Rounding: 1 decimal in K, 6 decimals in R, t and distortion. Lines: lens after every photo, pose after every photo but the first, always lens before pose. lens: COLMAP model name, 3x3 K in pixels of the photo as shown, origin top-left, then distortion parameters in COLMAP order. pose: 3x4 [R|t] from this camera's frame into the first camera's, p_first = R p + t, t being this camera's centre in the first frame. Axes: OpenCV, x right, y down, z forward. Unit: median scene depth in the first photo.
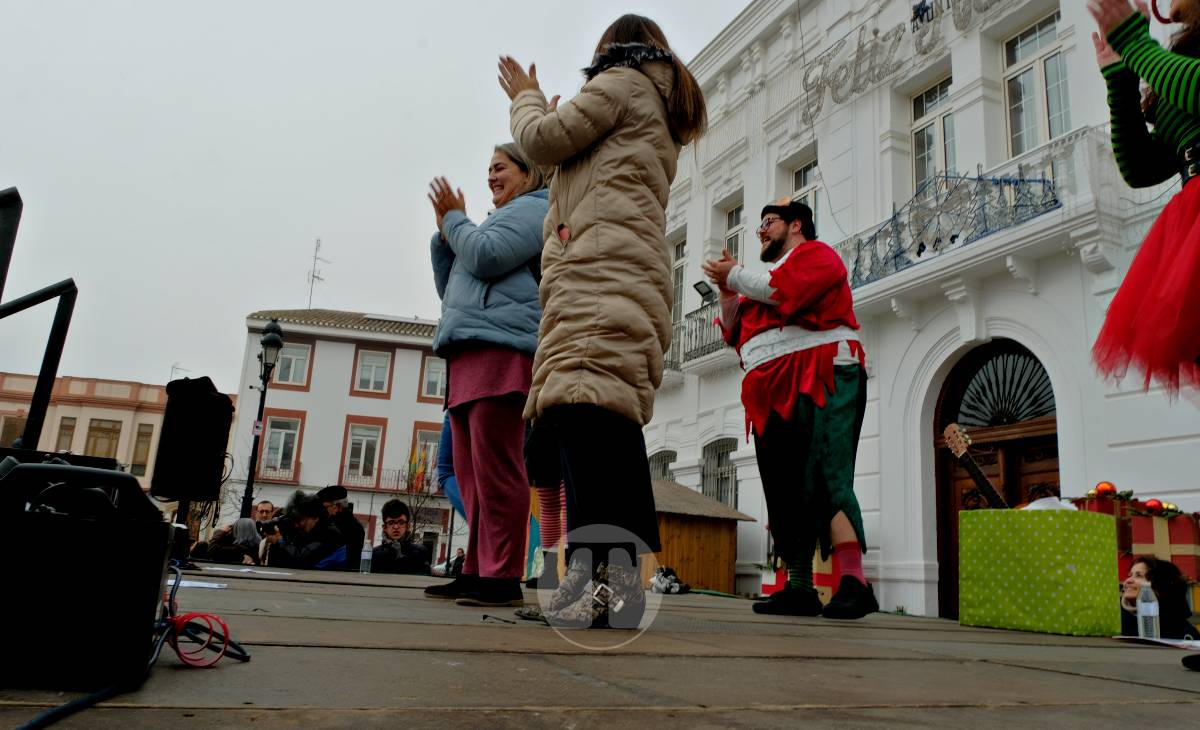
lens RADIAL K [[901.3, 0, 603.9], [0, 901.3, 354.6], [0, 0, 1]] dist [-0.048064, 0.009650]
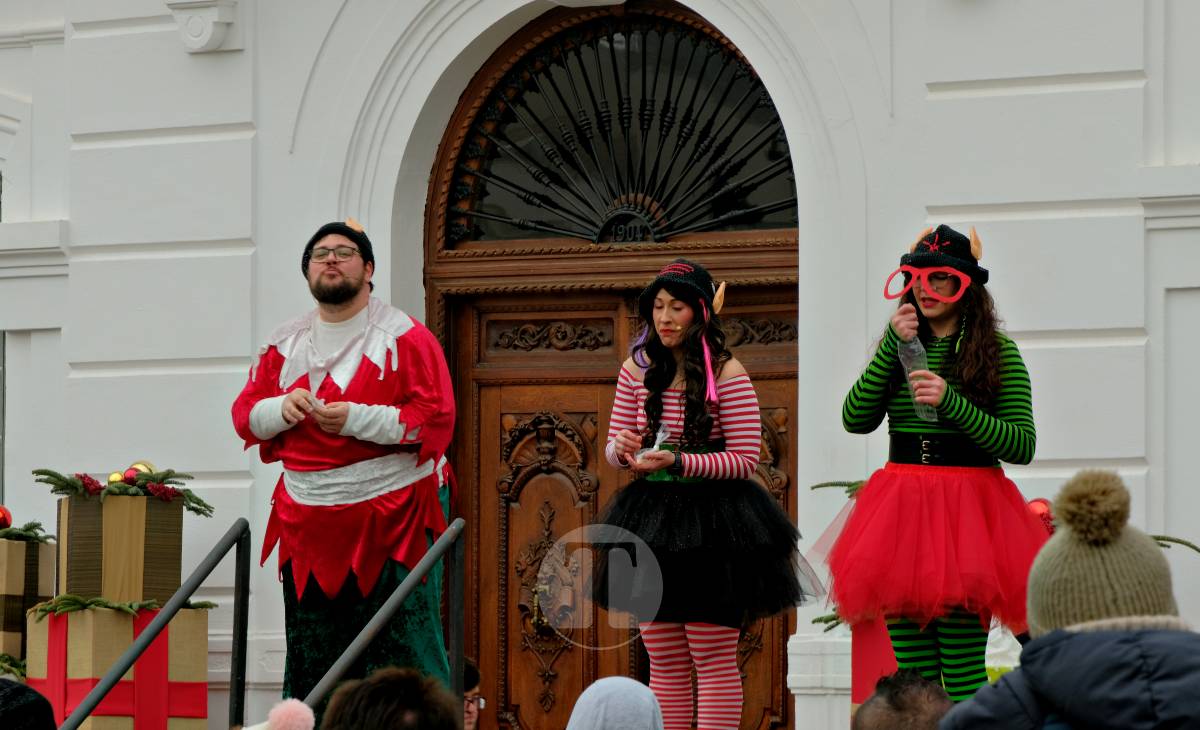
lens RADIAL K [[5711.7, 0, 657.5], [0, 5711.7, 340.1], [0, 0, 1]] dist [0.000450, 0.000000]
pose [[0.855779, -0.033380, 0.516264, -0.696617], [-0.074596, 0.979526, 0.186986, -0.299764], [-0.511936, -0.198530, 0.835768, -0.872156]]
